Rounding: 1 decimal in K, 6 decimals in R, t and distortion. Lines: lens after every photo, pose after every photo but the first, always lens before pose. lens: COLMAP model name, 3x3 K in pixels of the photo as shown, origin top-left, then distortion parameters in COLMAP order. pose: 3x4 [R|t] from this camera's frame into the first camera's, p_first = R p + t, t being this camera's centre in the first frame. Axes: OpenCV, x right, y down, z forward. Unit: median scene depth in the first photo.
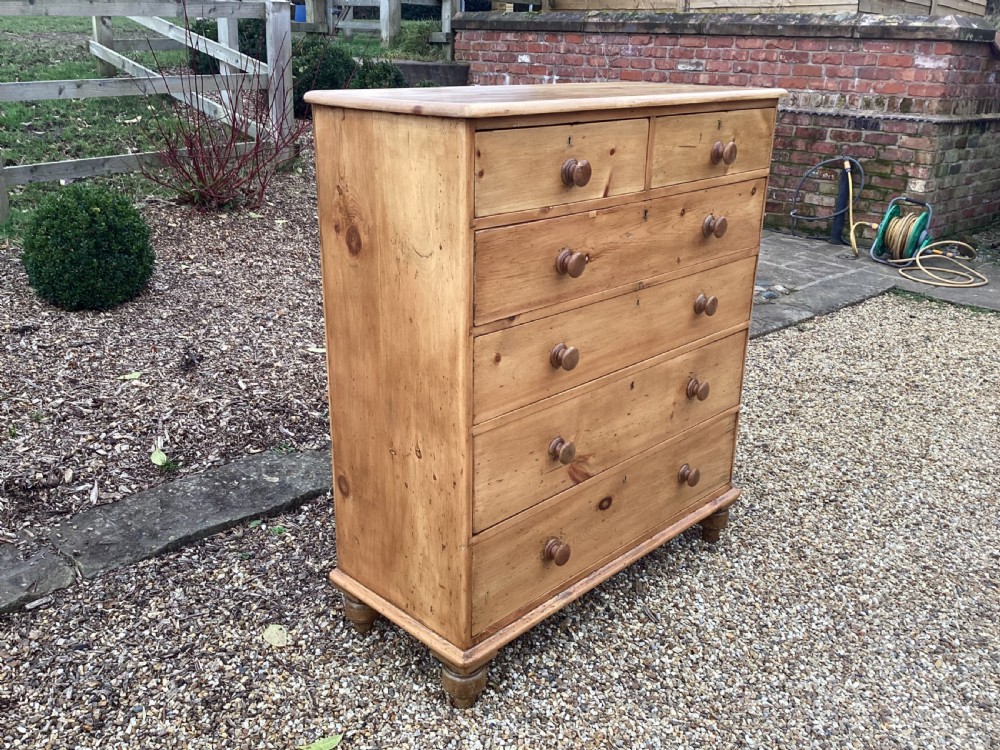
lens RADIAL K [[893.1, 0, 497.9], [0, 893.1, 377.5], [0, 0, 1]] dist [0.097817, -0.157930]
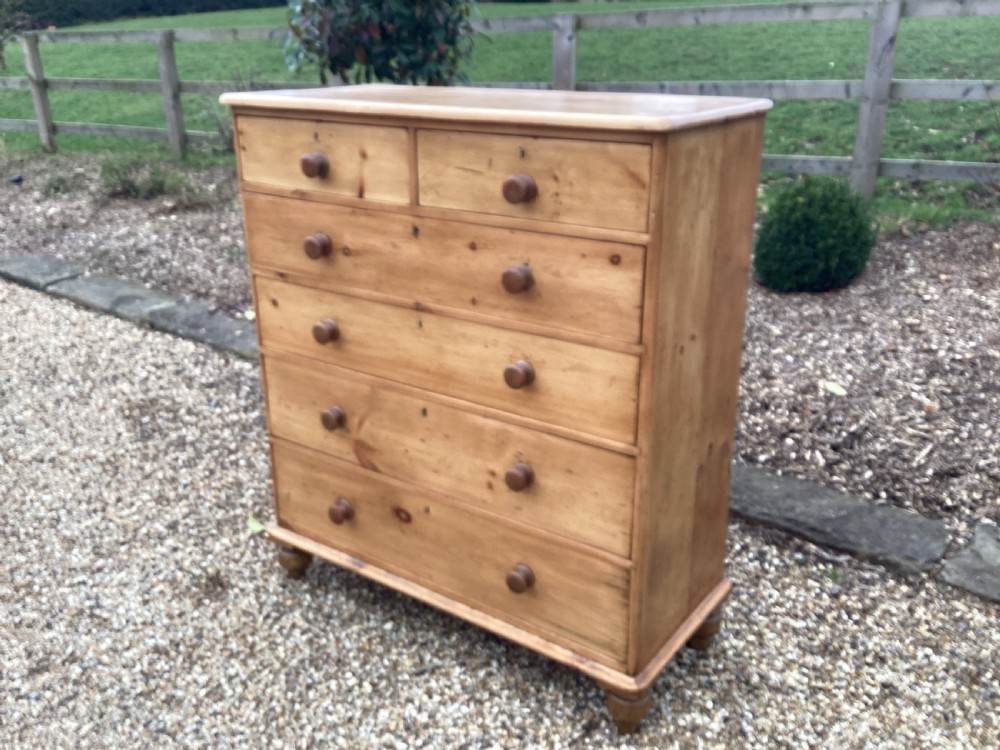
lens RADIAL K [[919.2, 0, 497.4], [0, 919.2, 375.0], [0, 0, 1]] dist [0.082880, -0.185684]
pose [[0.153484, 0.332630, -0.930484, 0.848380], [-0.335263, 0.903316, 0.267617, -0.251179], [0.929538, 0.270882, 0.250163, 0.665302]]
